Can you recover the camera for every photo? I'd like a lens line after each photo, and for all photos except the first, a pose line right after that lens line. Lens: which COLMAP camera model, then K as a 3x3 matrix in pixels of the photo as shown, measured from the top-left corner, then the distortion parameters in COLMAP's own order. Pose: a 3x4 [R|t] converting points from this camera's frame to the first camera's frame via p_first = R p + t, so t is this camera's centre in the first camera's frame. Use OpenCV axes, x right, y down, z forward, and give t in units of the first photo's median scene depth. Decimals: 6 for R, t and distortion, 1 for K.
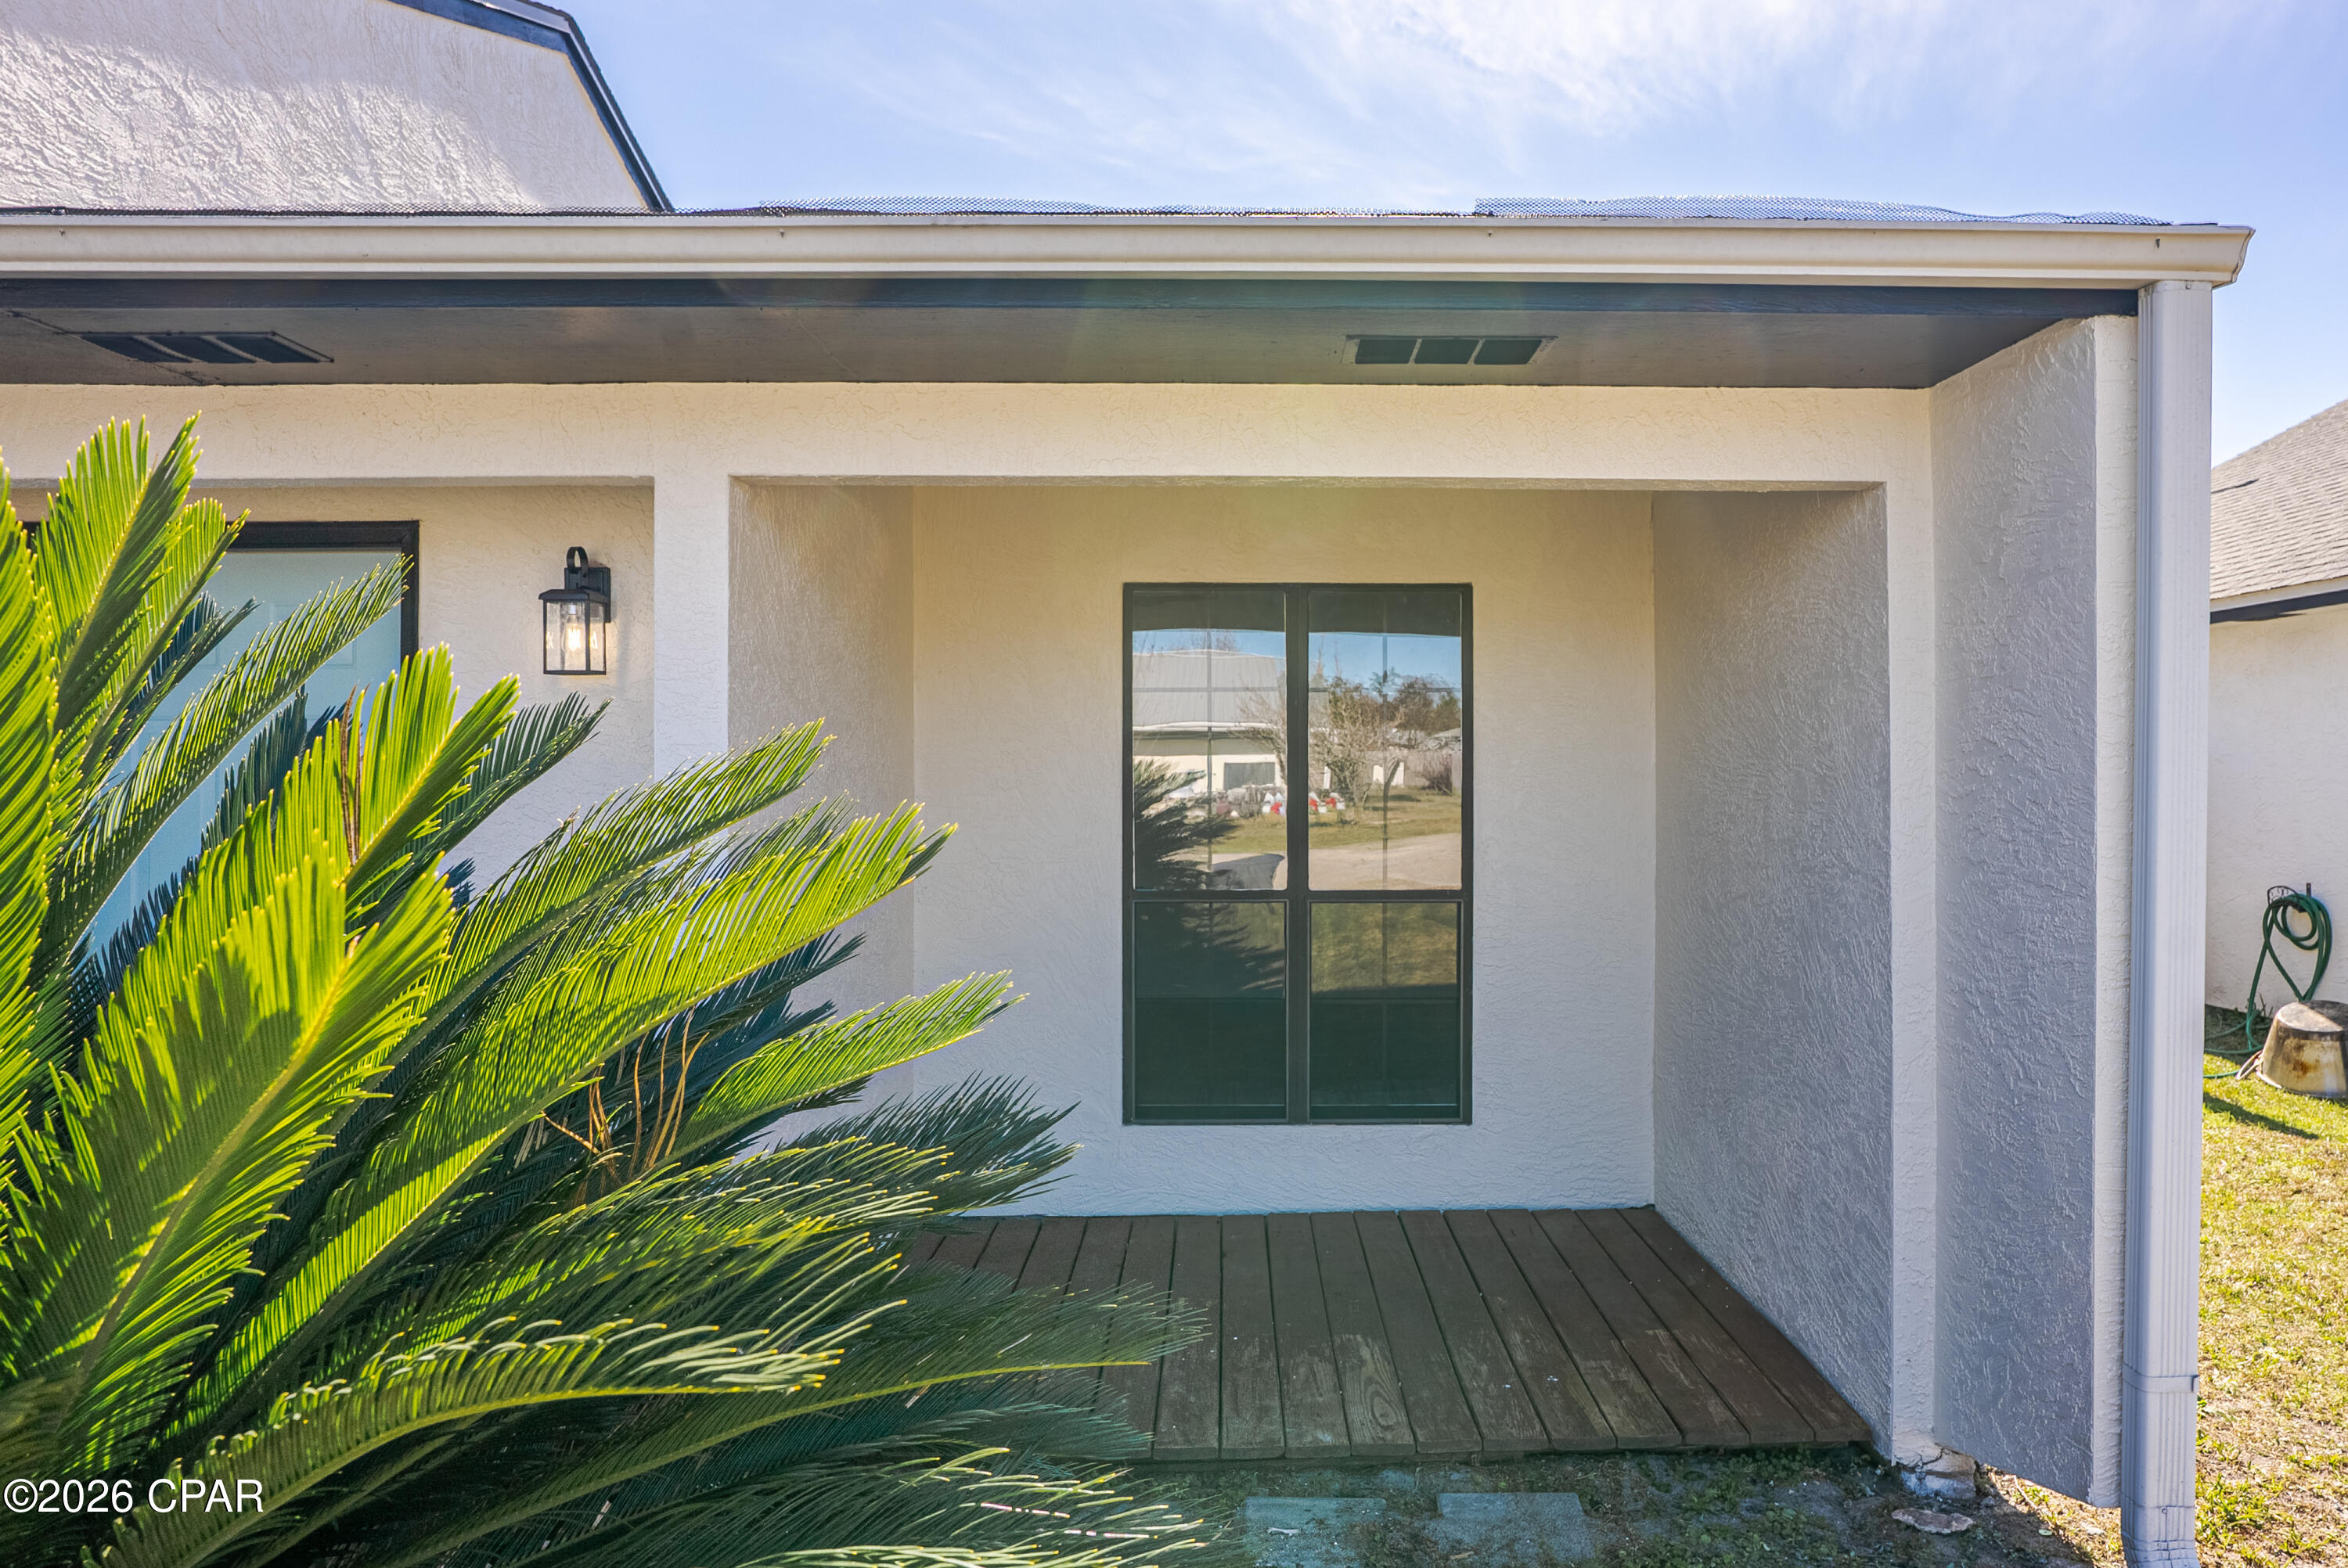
lens RADIAL K [[1523.1, 0, 1241.9], [0, 1523.1, 734.0], [0, 0, 1]] dist [-0.035108, 0.000999]
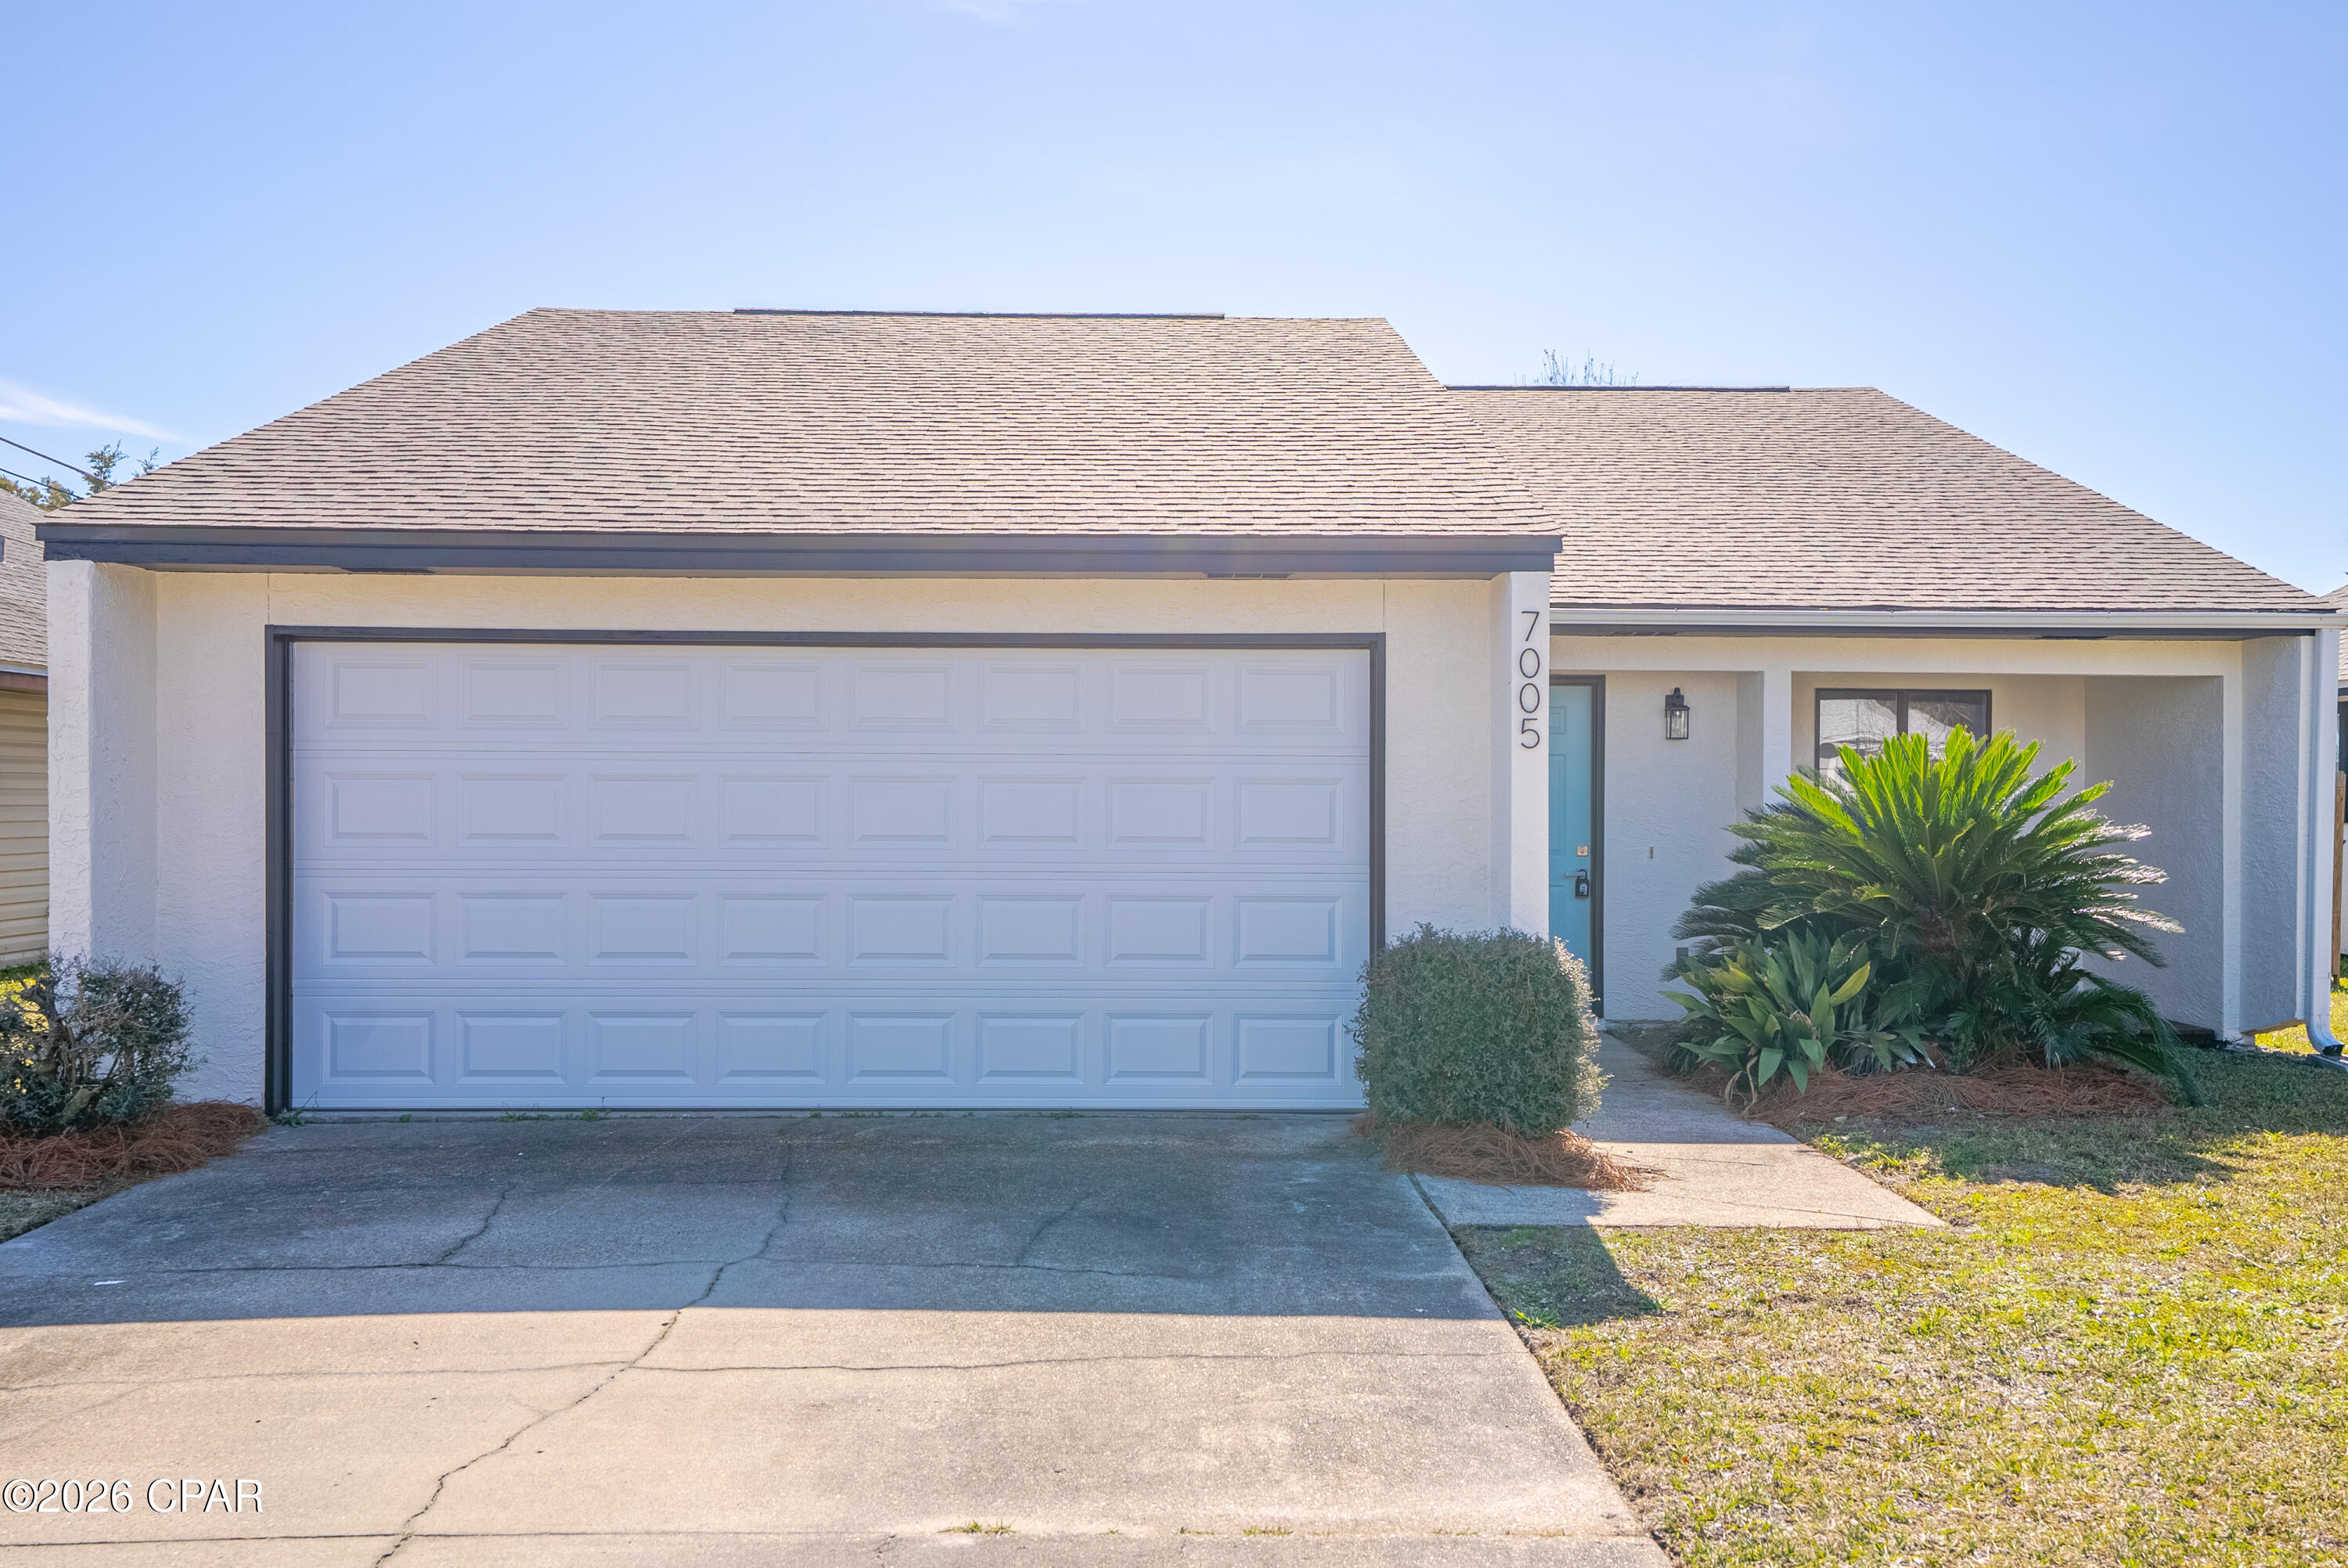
lens RADIAL K [[2350.7, 0, 1168.1], [0, 2350.7, 785.6], [0, 0, 1]] dist [0.087024, 0.012082]
pose [[0.999541, 0.006641, 0.029572, -1.326274], [-0.007256, 0.999759, 0.020737, -0.038535], [-0.029428, -0.020942, 0.999348, -2.693711]]
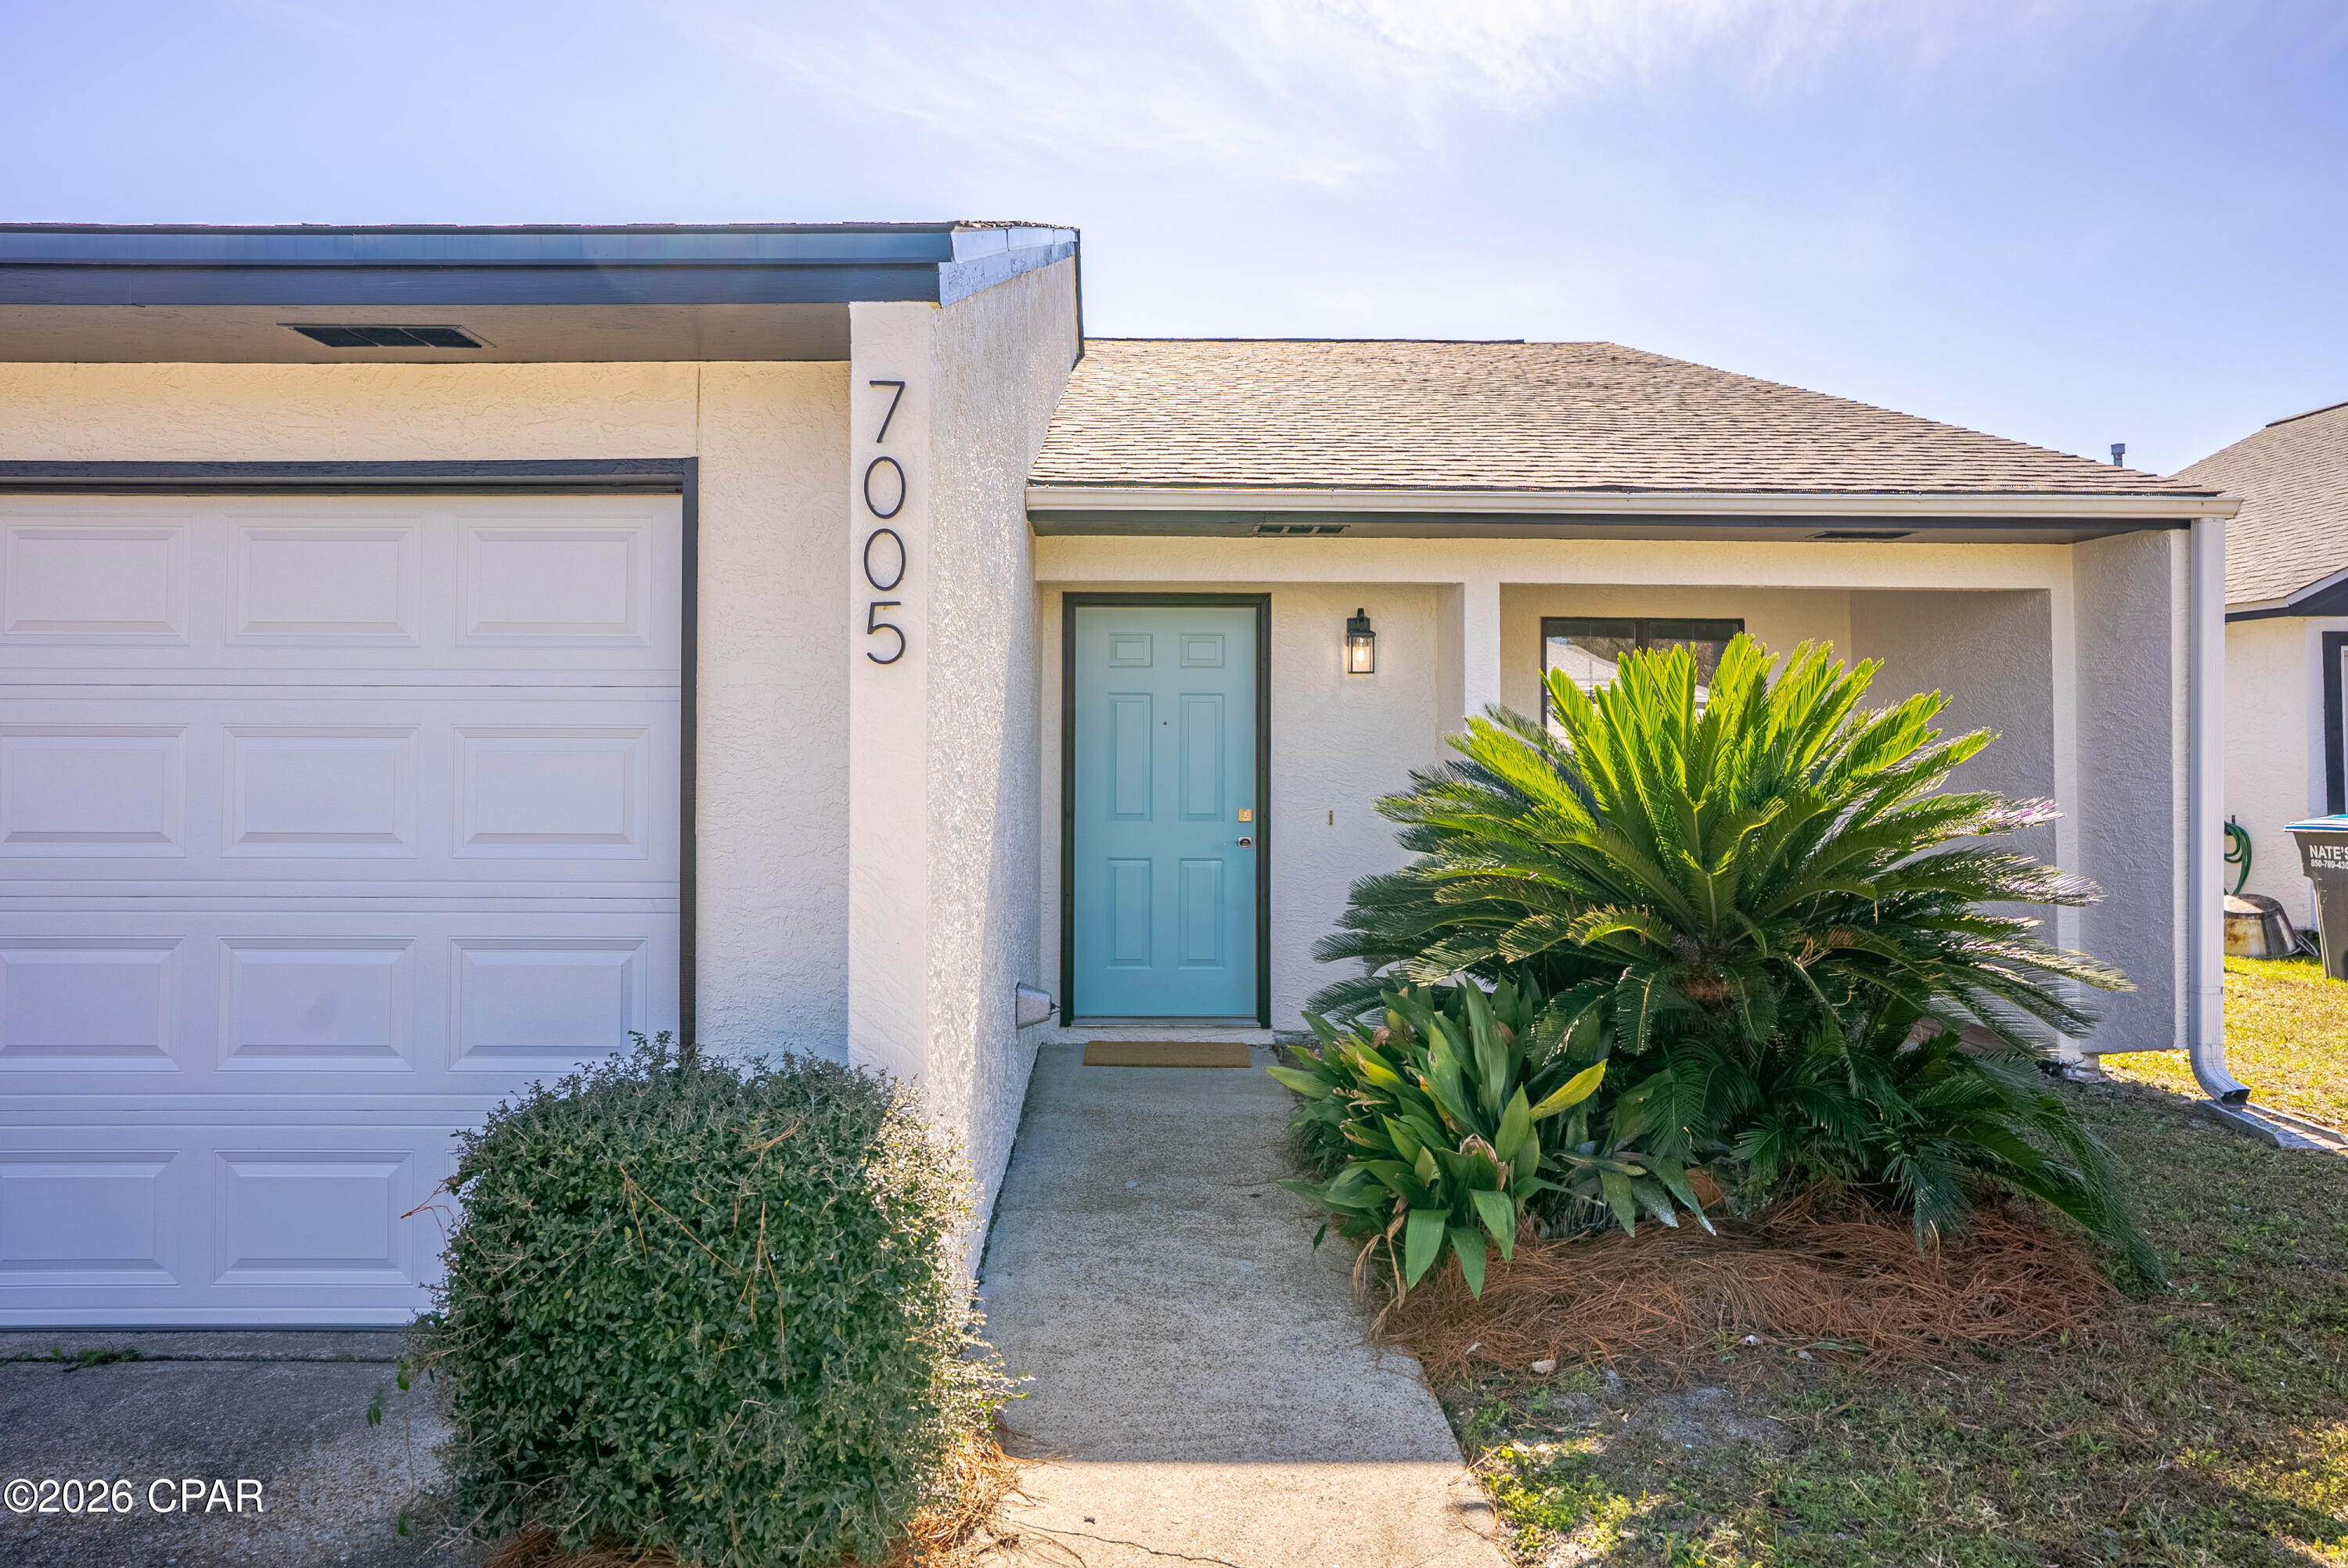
lens RADIAL K [[1569.0, 0, 1129.4], [0, 1569.0, 683.9], [0, 0, 1]] dist [-0.002635, -0.001633]
pose [[0.999820, 0.003635, 0.018618, -0.740627], [-0.003511, 0.999972, -0.006646, -0.013782], [-0.018642, 0.006580, 0.999805, -0.946330]]
